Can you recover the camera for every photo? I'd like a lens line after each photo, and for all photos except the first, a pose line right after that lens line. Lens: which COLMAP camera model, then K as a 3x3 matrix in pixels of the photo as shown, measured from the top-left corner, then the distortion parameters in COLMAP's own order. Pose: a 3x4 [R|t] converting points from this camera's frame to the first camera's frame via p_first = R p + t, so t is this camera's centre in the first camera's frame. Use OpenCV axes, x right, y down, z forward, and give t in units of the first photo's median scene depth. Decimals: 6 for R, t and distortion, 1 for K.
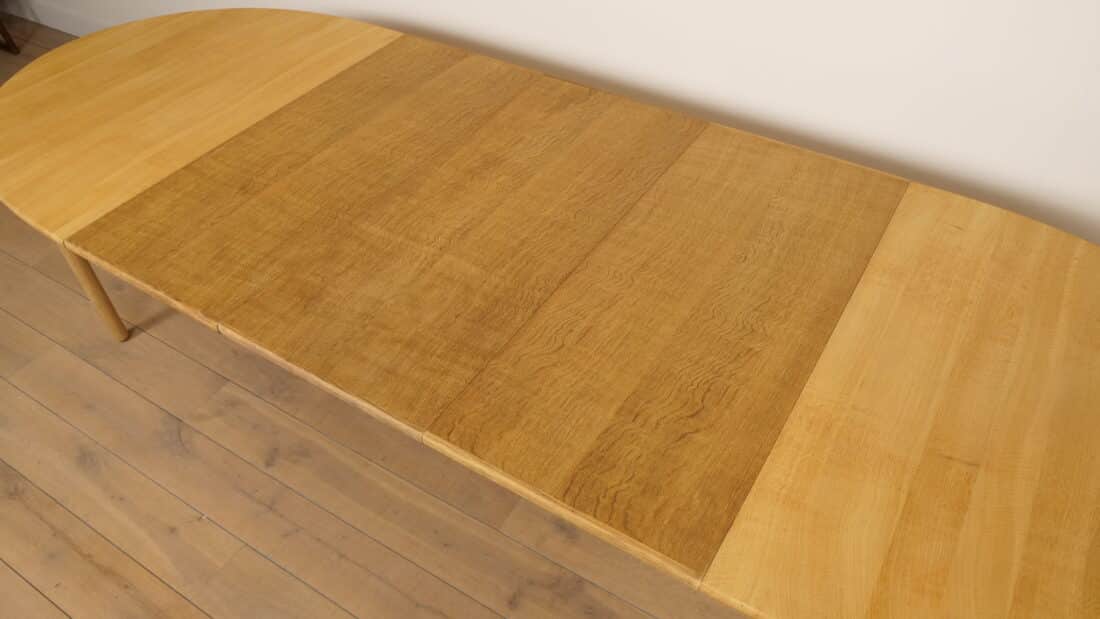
lens RADIAL K [[792.3, 0, 550.0], [0, 792.3, 309.5], [0, 0, 1]] dist [-0.027256, 0.003420]
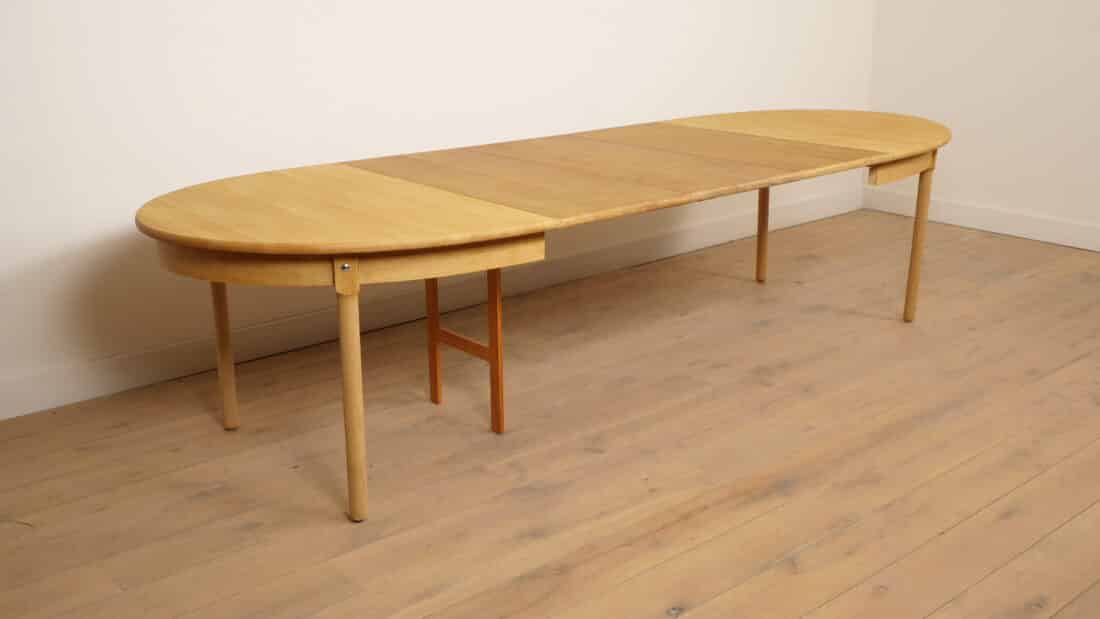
lens RADIAL K [[1078.4, 0, 550.0], [0, 1078.4, 309.5], [0, 0, 1]] dist [0.005886, 0.002039]
pose [[0.313286, -0.271088, 0.910145, -2.228325], [0.661733, 0.749726, -0.004472, 0.014534], [-0.681147, 0.603674, 0.414267, 0.424973]]
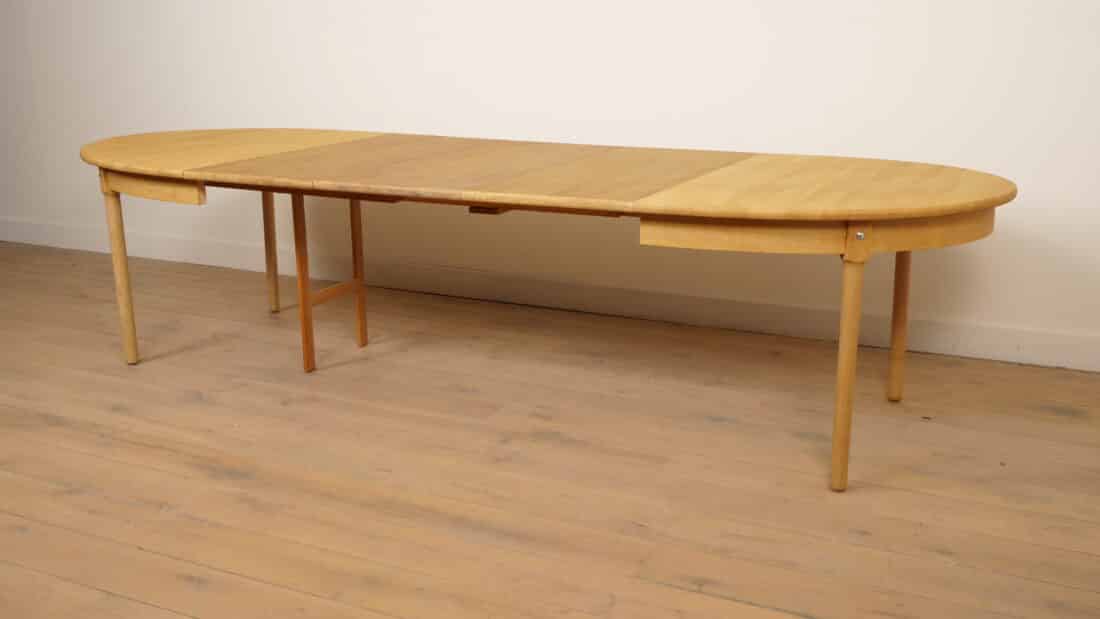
lens RADIAL K [[1078.4, 0, 550.0], [0, 1078.4, 309.5], [0, 0, 1]] dist [0.005886, 0.002039]
pose [[0.994199, -0.016730, 0.106243, -0.175383], [0.065655, 0.876822, -0.476311, 1.151640], [-0.085188, 0.480524, 0.872834, -0.670976]]
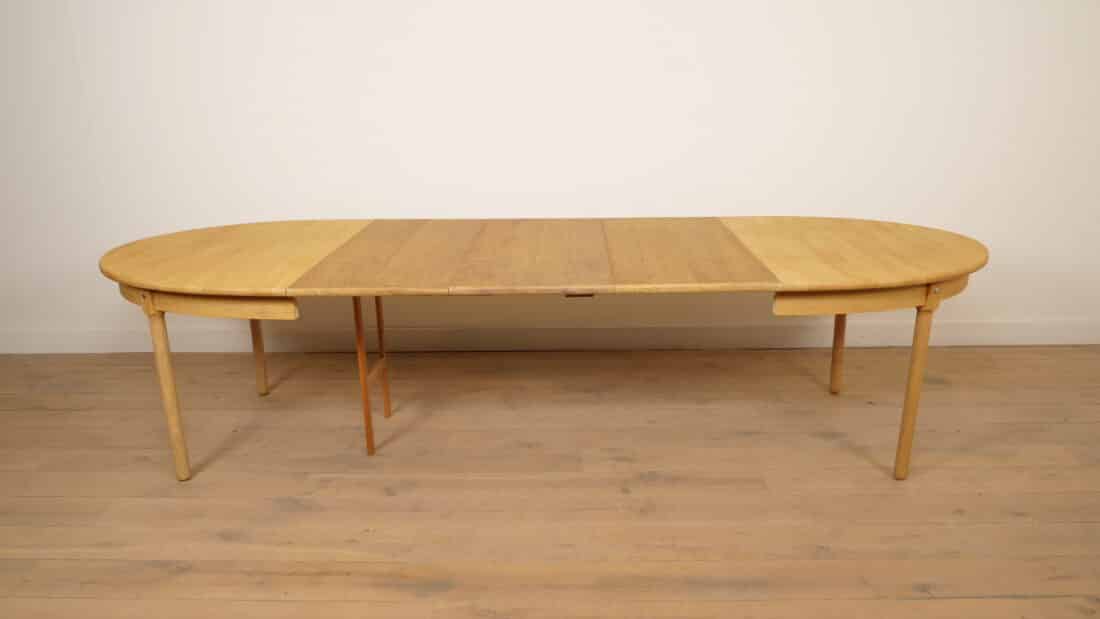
lens RADIAL K [[792.3, 0, 550.0], [0, 792.3, 309.5], [0, 0, 1]] dist [-0.027256, 0.003420]
pose [[0.860639, -0.143313, 0.488632, -0.942315], [0.353521, 0.858803, -0.370783, 0.658637], [-0.366501, 0.491853, 0.789784, -0.282309]]
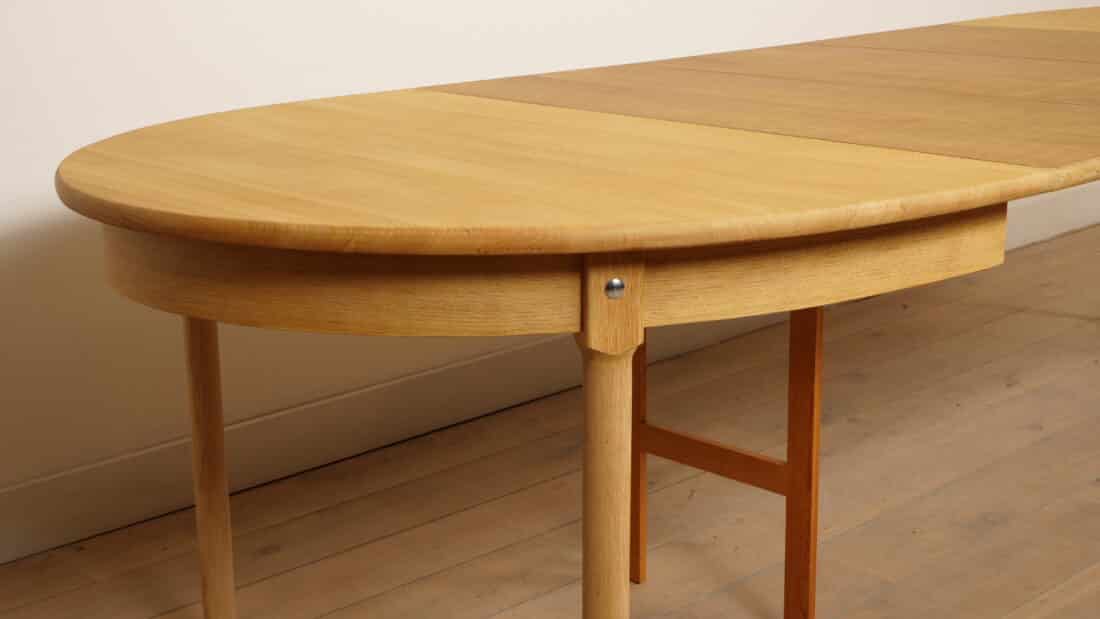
lens RADIAL K [[1596.2, 0, 550.0], [0, 1596.2, 309.5], [0, 0, 1]] dist [-0.005600, -0.025366]
pose [[0.258235, -0.234608, 0.937163, -1.770915], [0.678958, 0.734170, -0.003296, -0.250546], [-0.687264, 0.637145, 0.348877, 0.950797]]
